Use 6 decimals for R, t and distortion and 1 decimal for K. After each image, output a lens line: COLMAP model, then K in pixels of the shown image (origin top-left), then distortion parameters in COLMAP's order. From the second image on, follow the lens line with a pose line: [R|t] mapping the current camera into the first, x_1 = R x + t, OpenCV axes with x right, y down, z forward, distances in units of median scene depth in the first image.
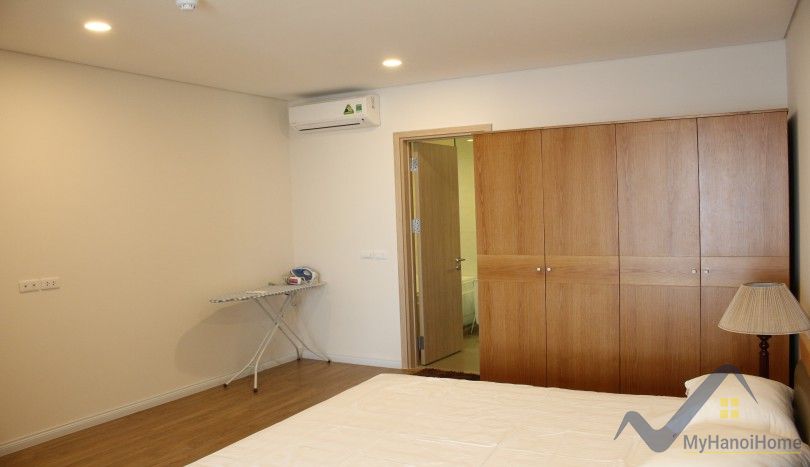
lens RADIAL K [[673.4, 0, 405.3], [0, 673.4, 232.0], [0, 0, 1]] dist [-0.112206, 0.051172]
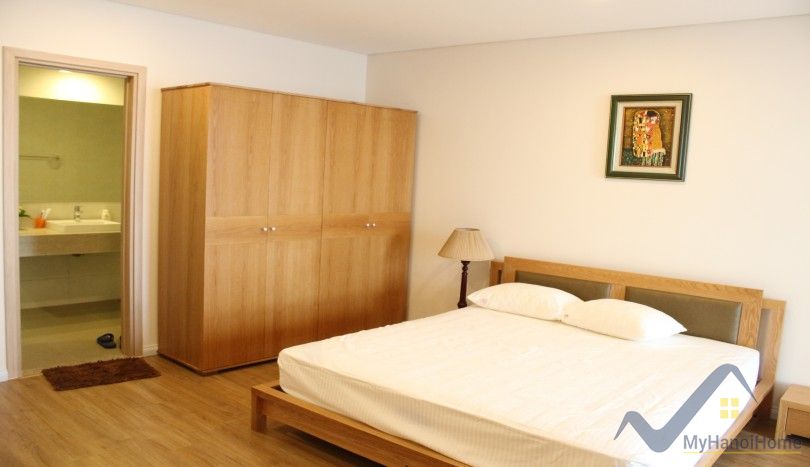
lens RADIAL K [[673.4, 0, 405.1], [0, 673.4, 236.3], [0, 0, 1]] dist [-0.112206, 0.051172]
pose [[0.223090, -0.050646, 0.973481, -0.754190], [-0.013525, 0.998392, 0.055042, 0.007234], [-0.974704, -0.025446, 0.222046, 0.567531]]
